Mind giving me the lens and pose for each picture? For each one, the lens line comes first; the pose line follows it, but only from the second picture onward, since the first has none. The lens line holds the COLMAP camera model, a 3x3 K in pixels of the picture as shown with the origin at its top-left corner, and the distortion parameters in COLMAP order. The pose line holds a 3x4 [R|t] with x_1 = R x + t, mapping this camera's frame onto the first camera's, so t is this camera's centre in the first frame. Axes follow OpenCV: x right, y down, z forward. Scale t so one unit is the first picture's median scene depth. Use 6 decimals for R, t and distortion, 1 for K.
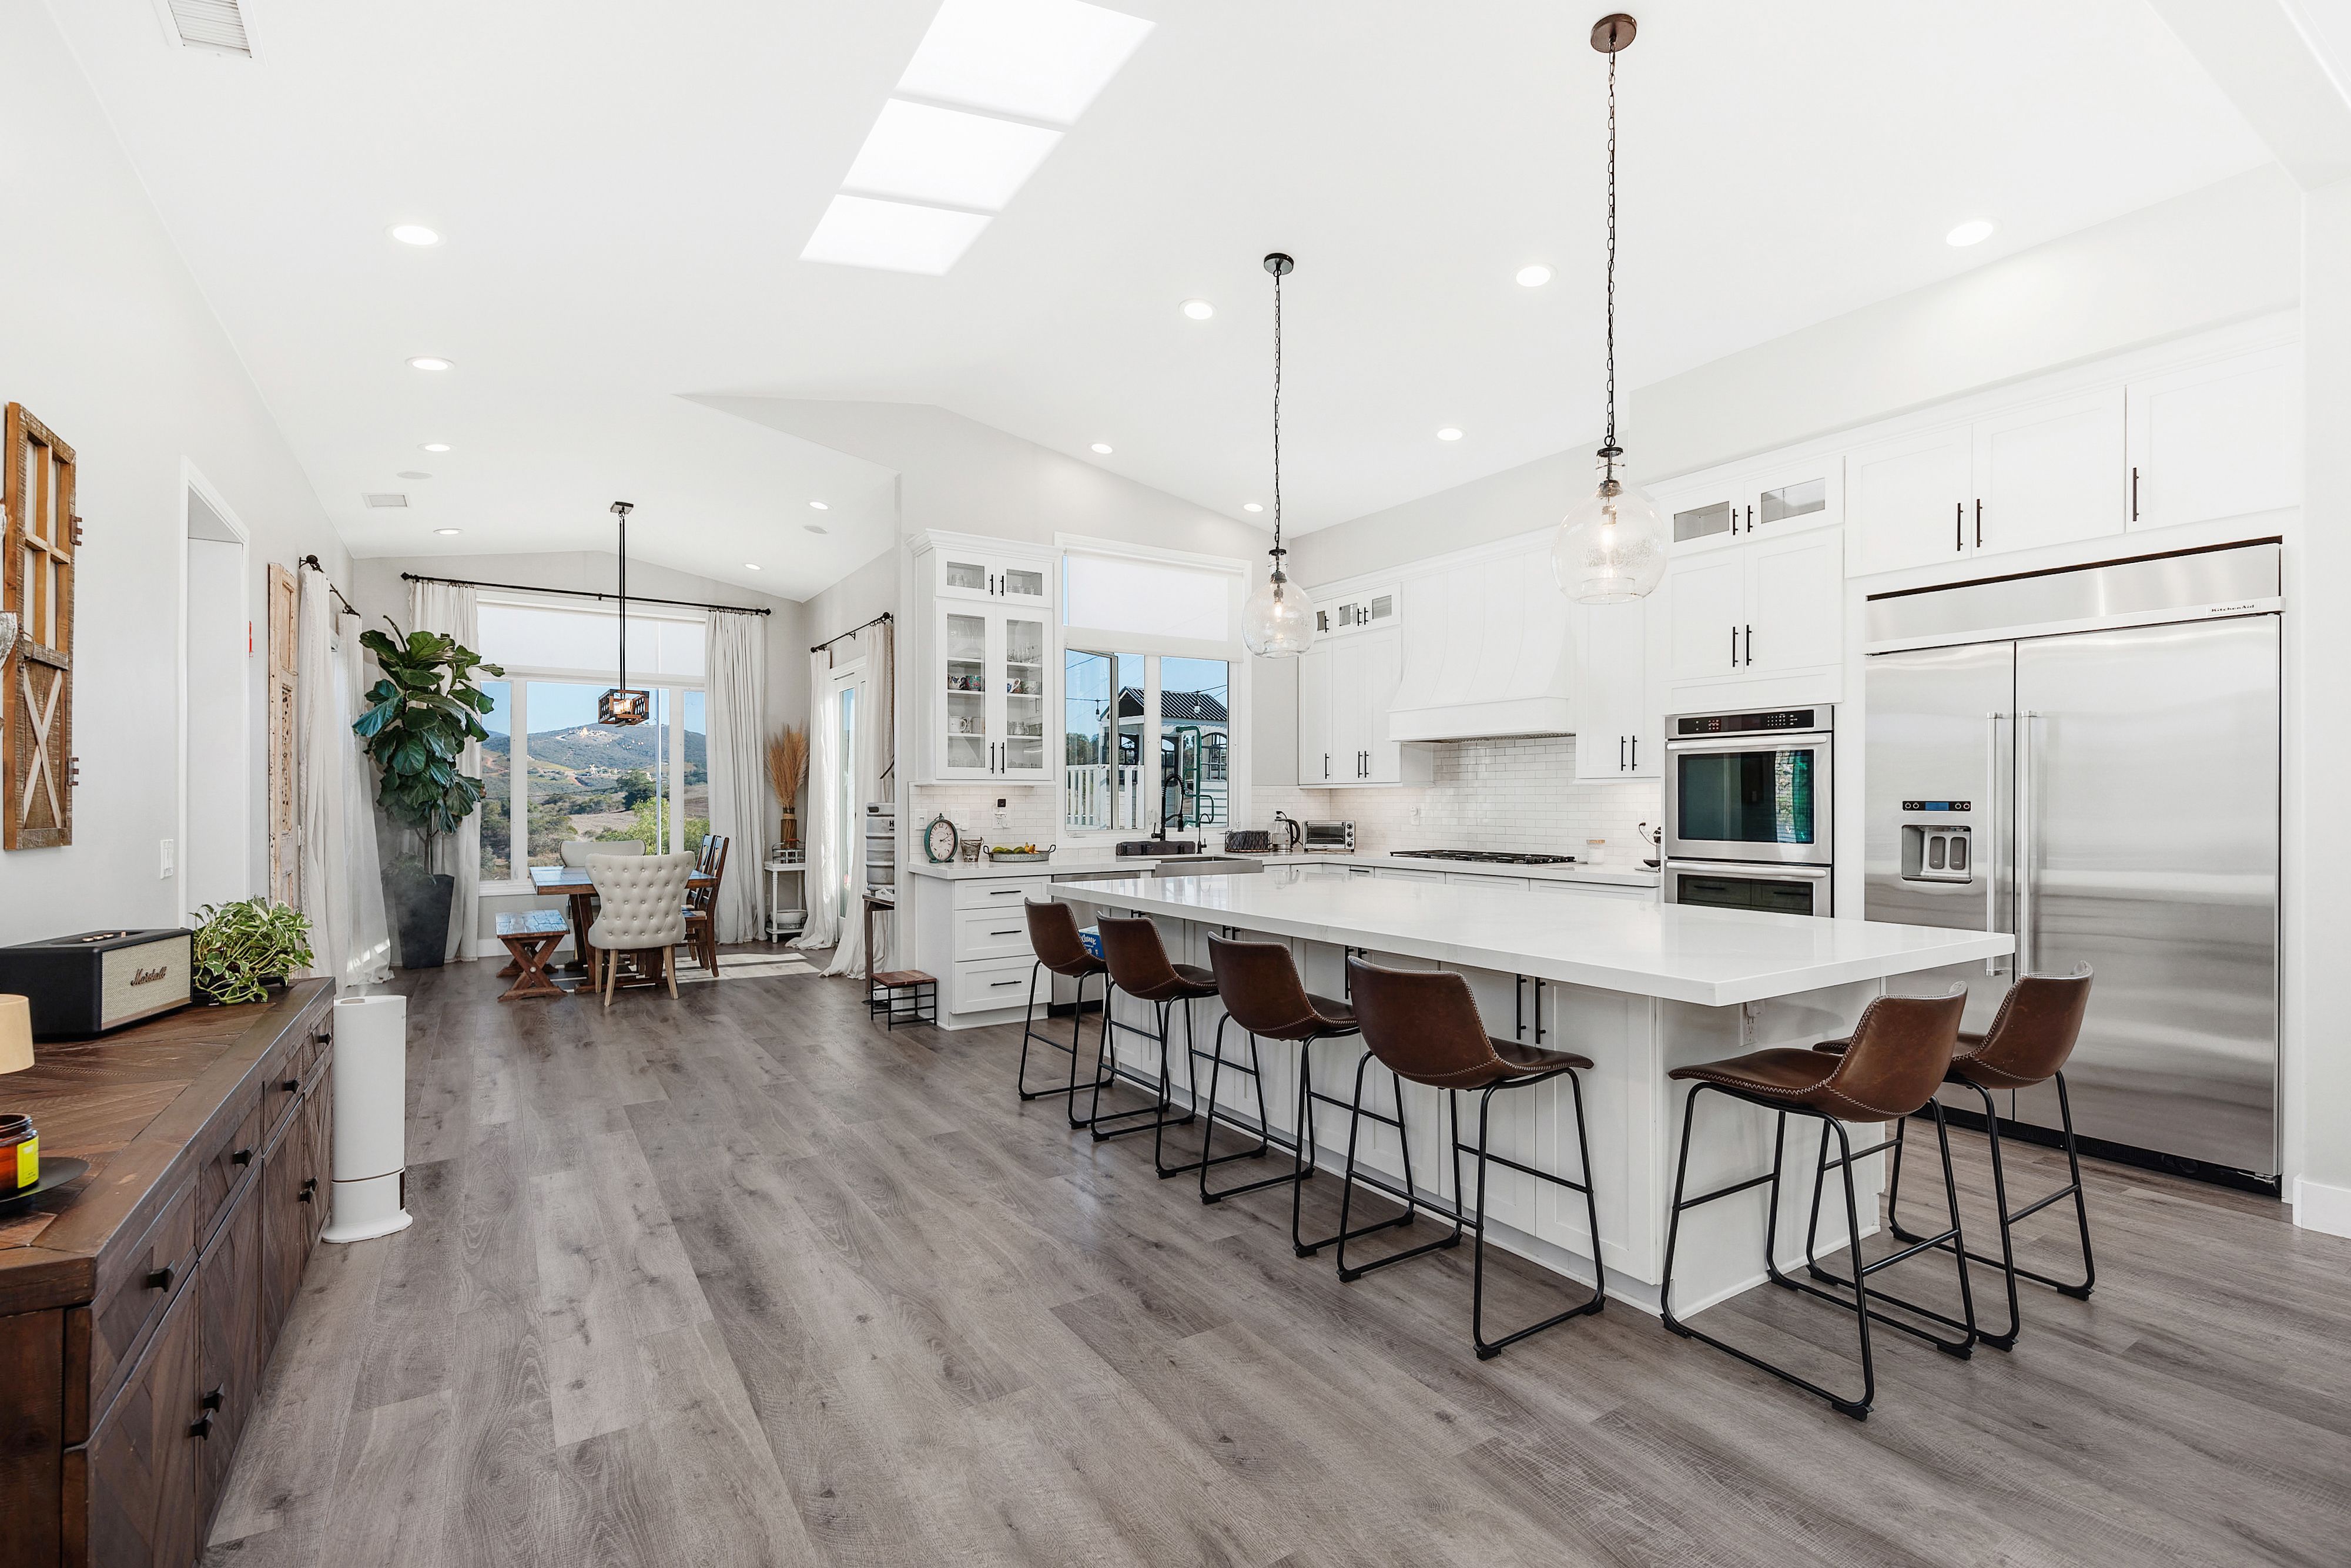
lens RADIAL K [[1055.3, 0, 1166.8], [0, 1055.3, 795.5], [0, 0, 1]] dist [0.002954, 0.000086]
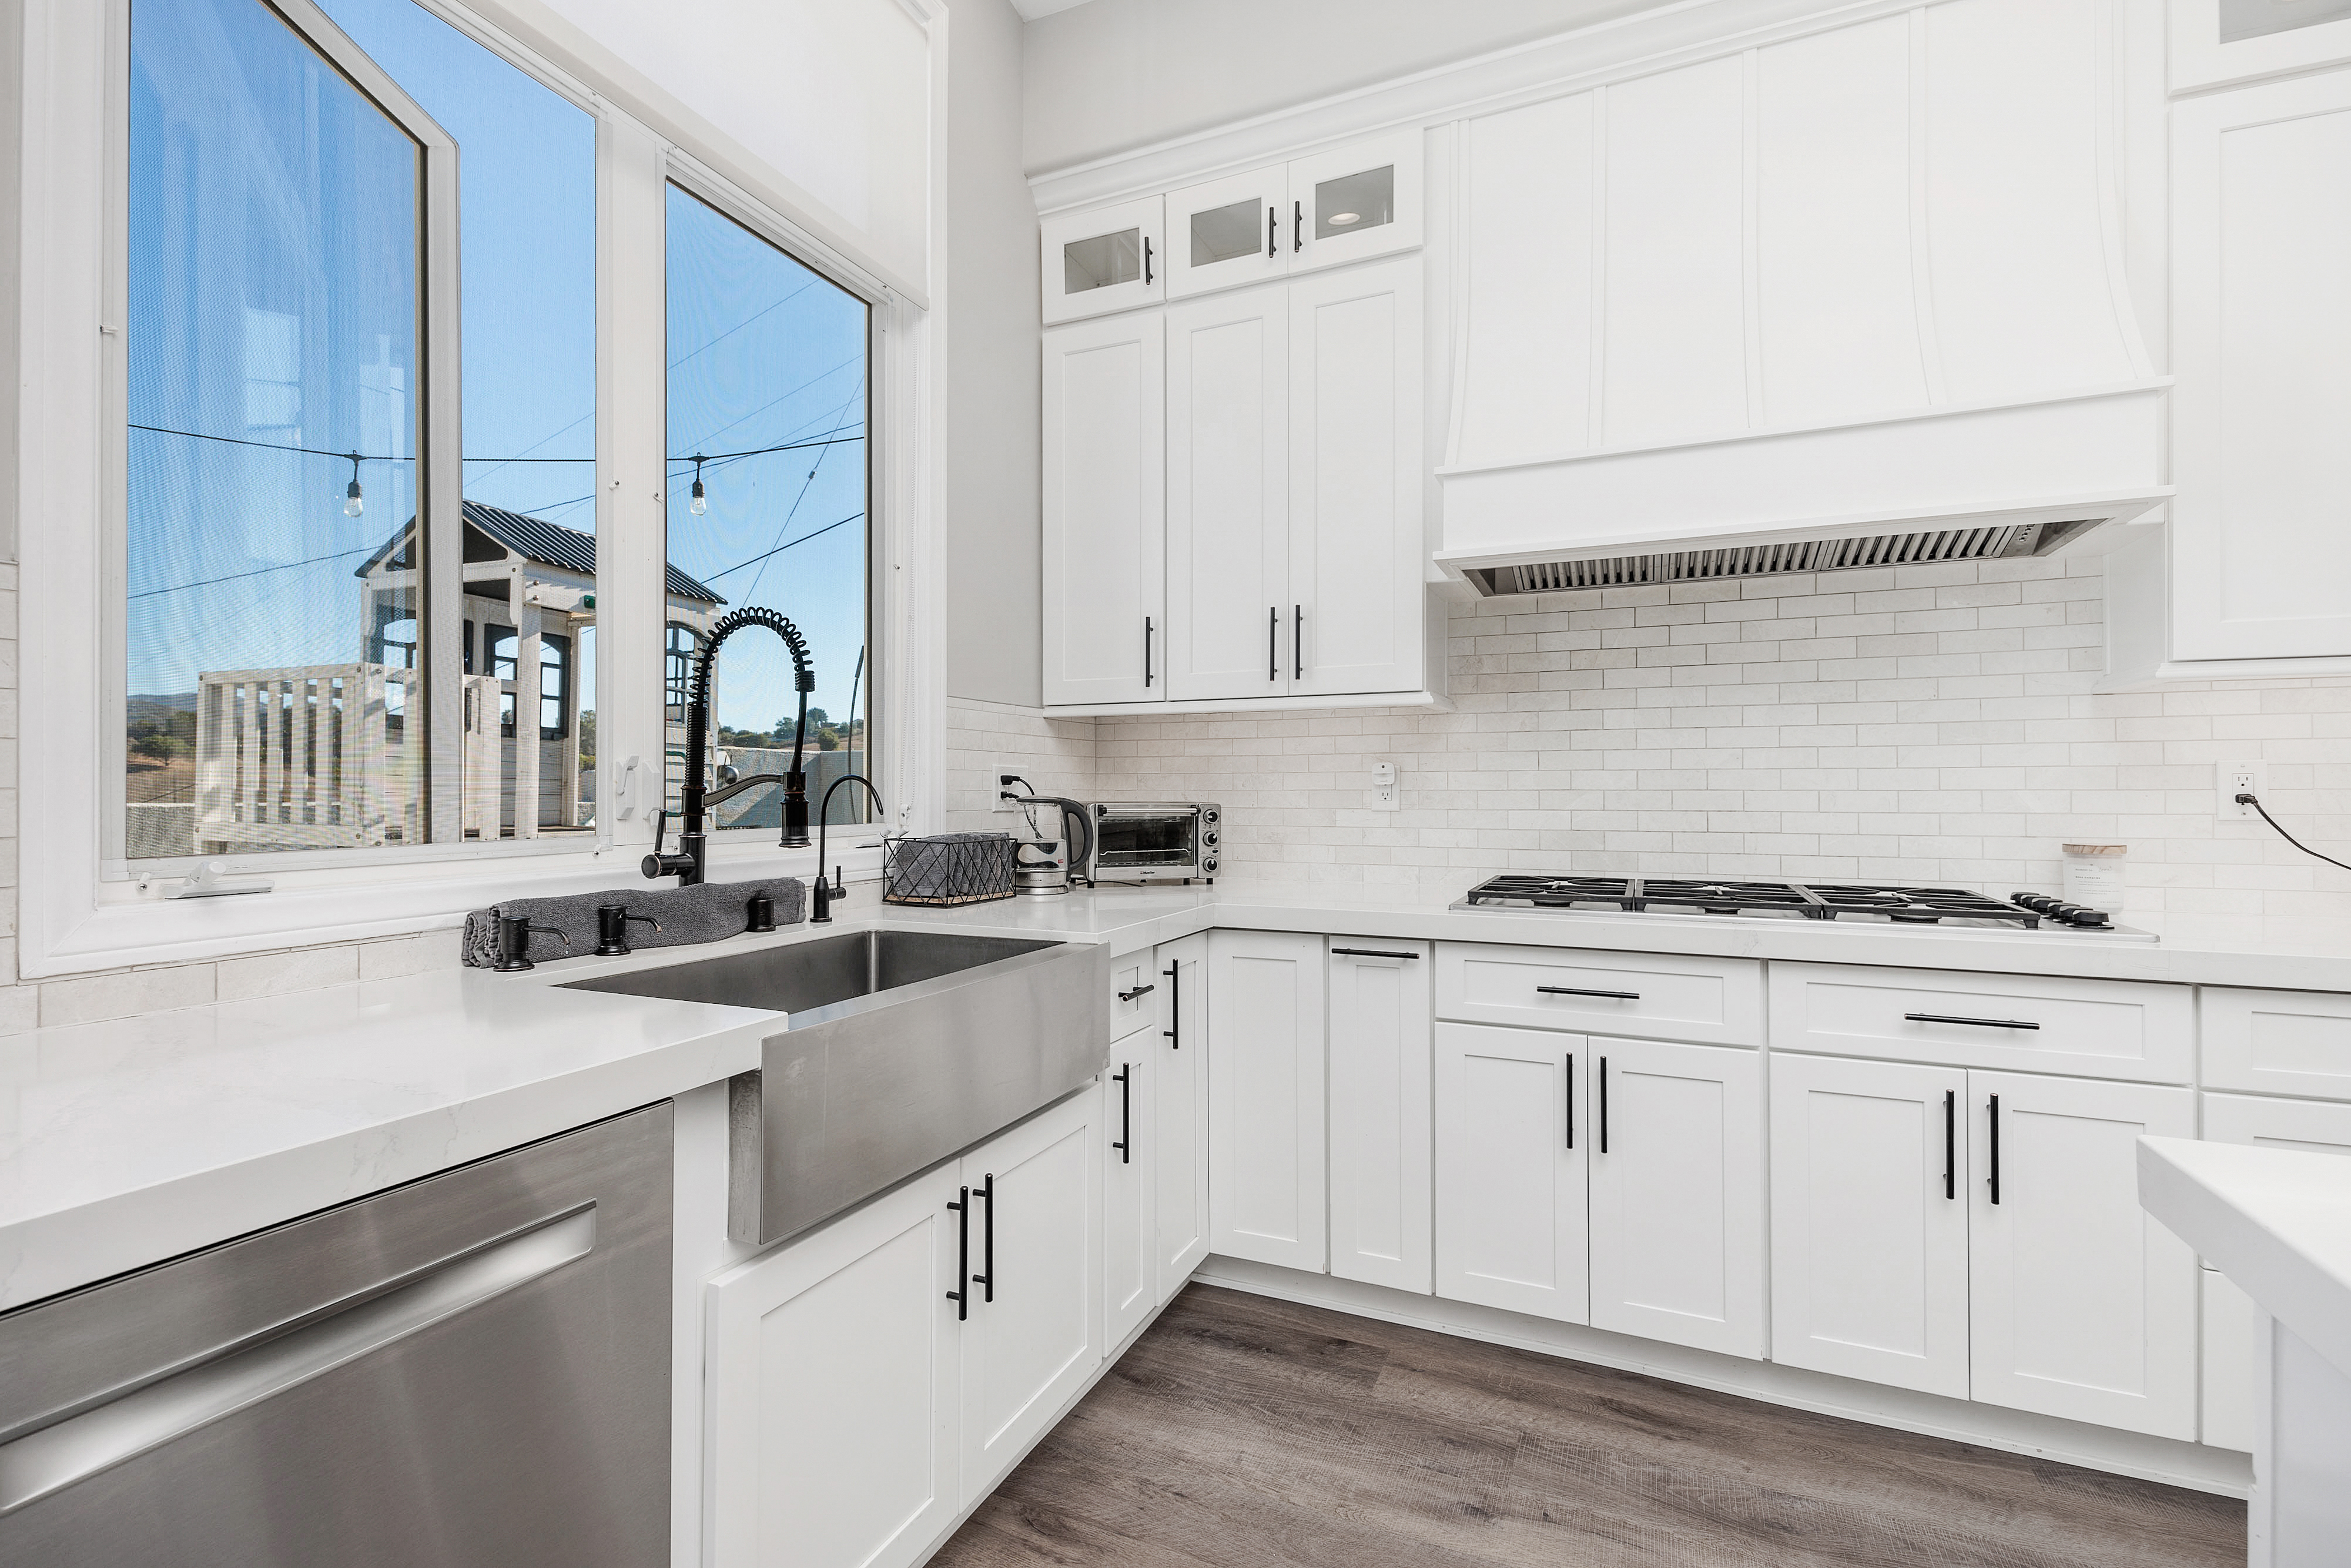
lens RADIAL K [[1055.3, 0, 1166.8], [0, 1055.3, 795.5], [0, 0, 1]] dist [0.002954, 0.000086]
pose [[0.839704, -0.000246, 0.543044, -0.061214], [-0.004119, 0.999968, 0.006823, 0.028348], [-0.543028, -0.007966, 0.839677, 1.017114]]
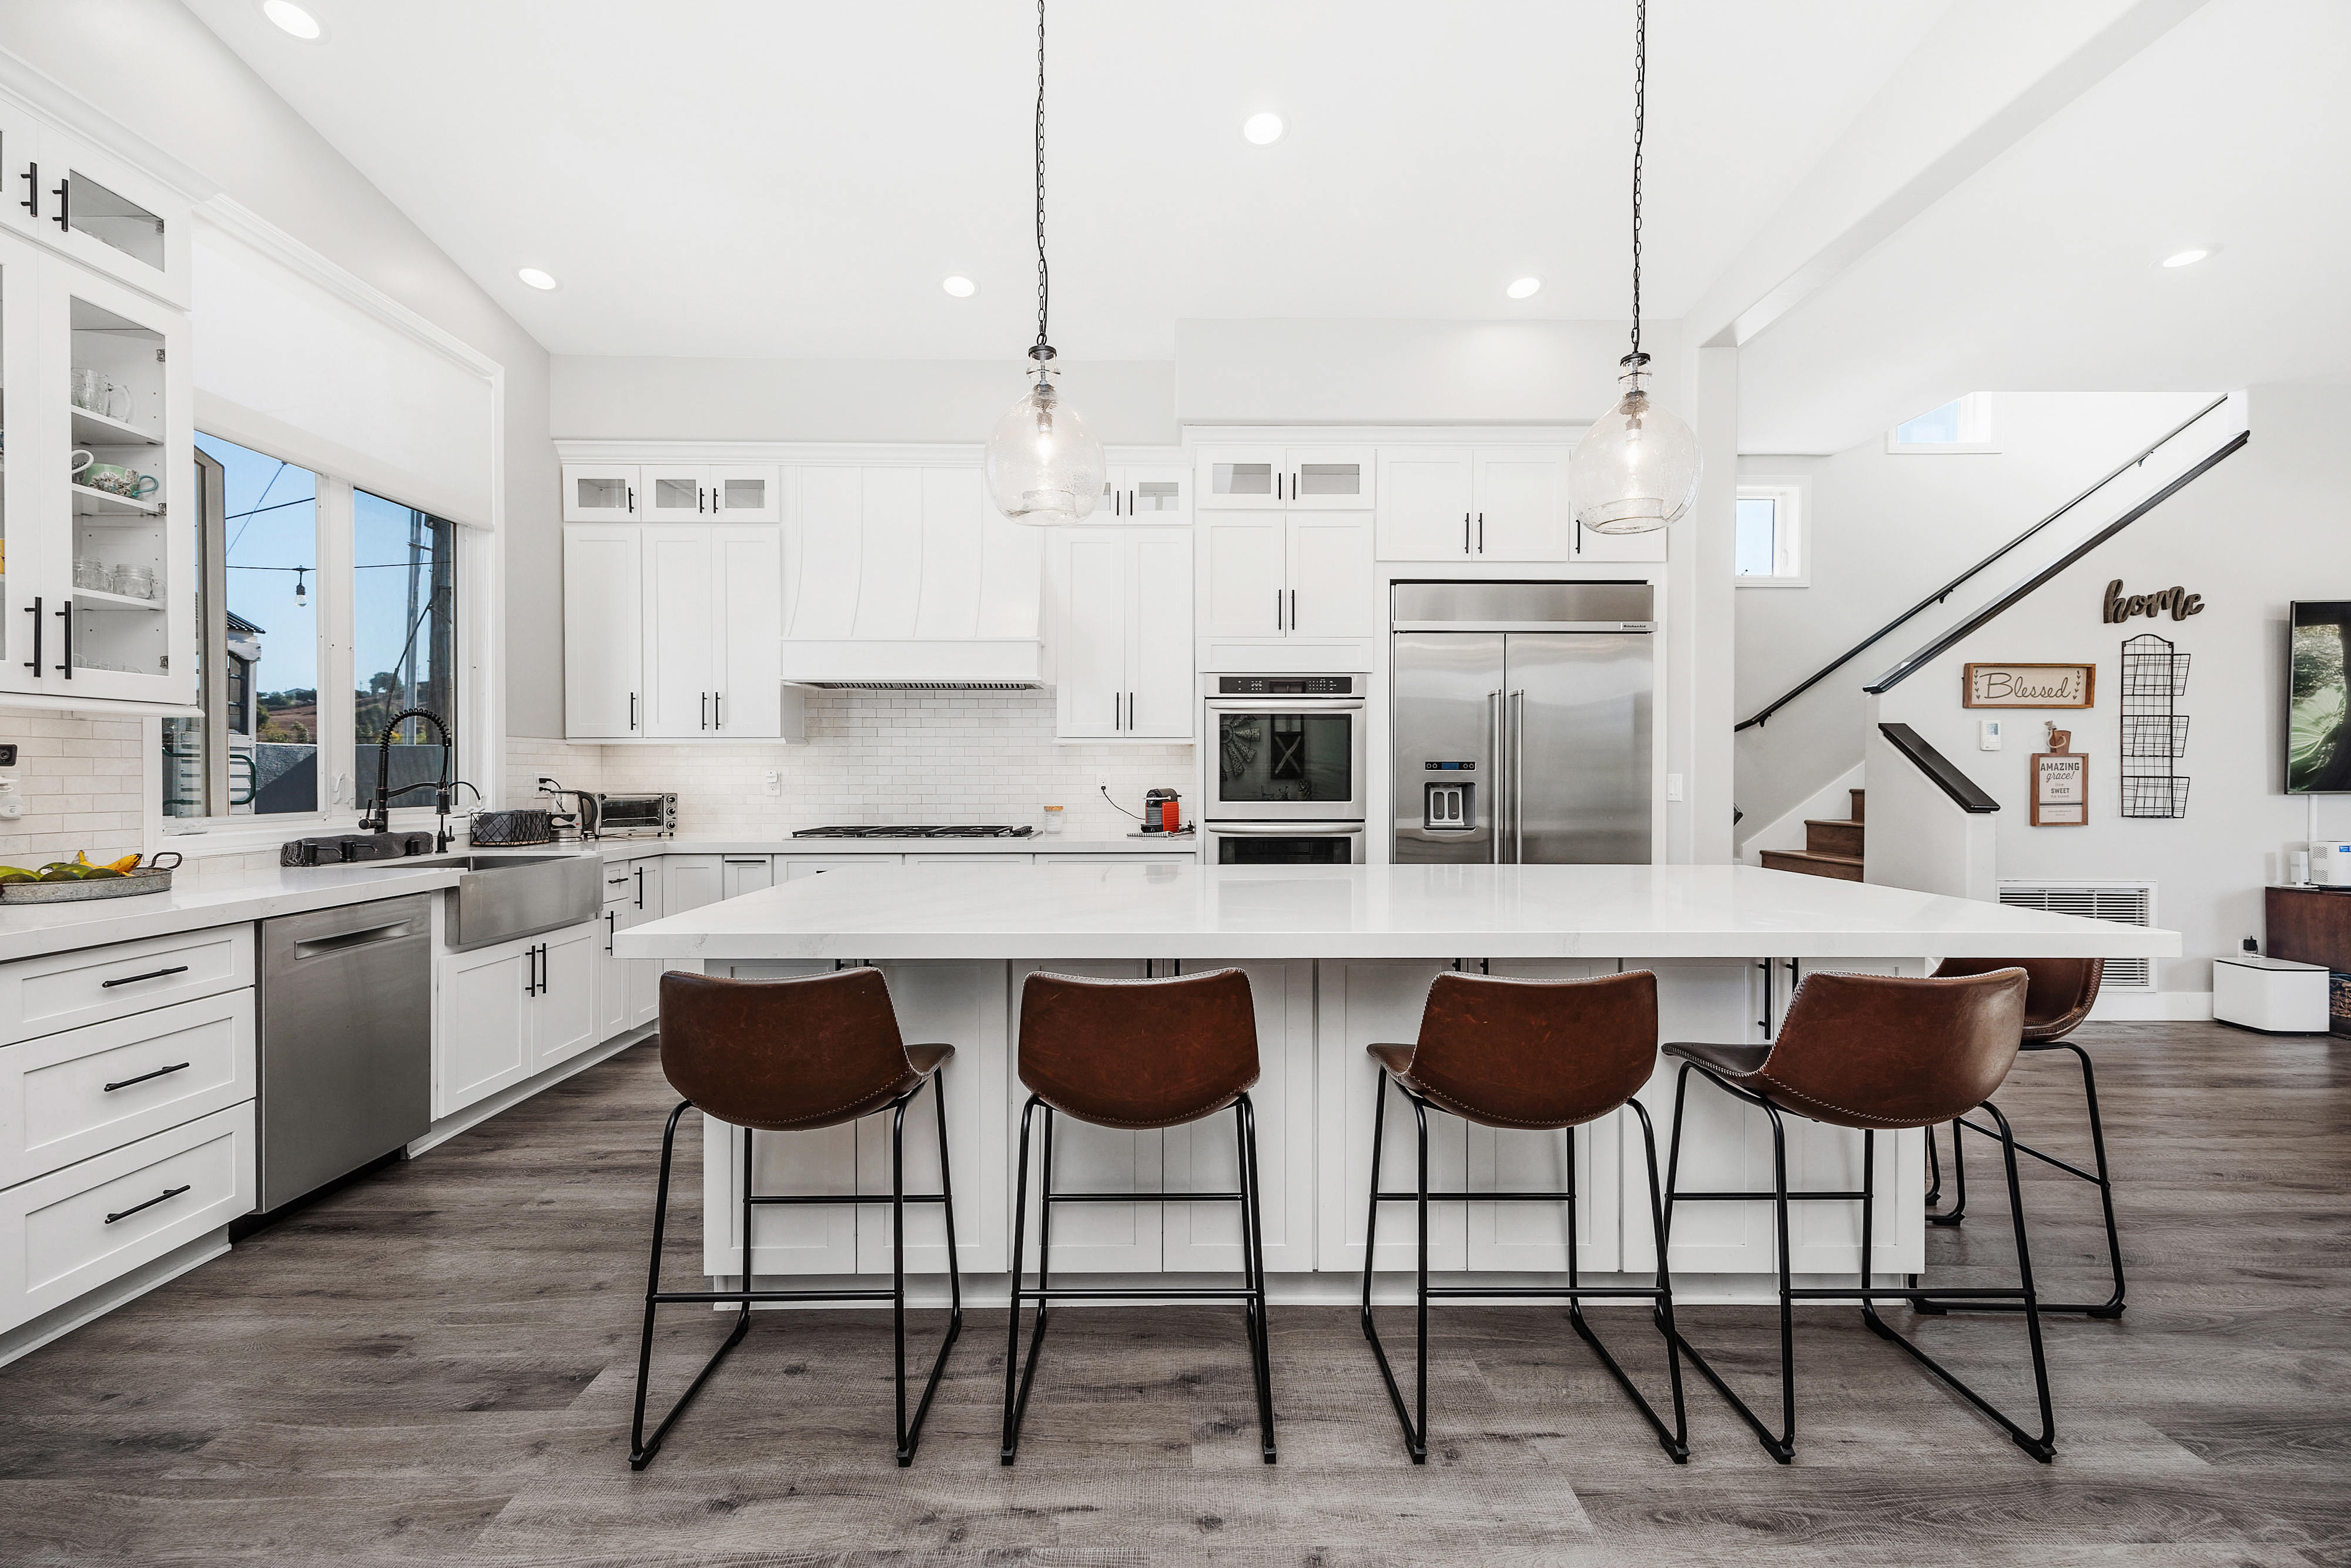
lens RADIAL K [[996.9, 0, 1175.5], [0, 996.9, 784.0], [0, 0, 1]] dist [0.006065, 0.000140]
pose [[0.530551, -0.006776, 0.847626, -0.305776], [-0.003751, 0.999939, 0.010342, 0.016023], [-0.847645, -0.008667, 0.530493, 0.536656]]
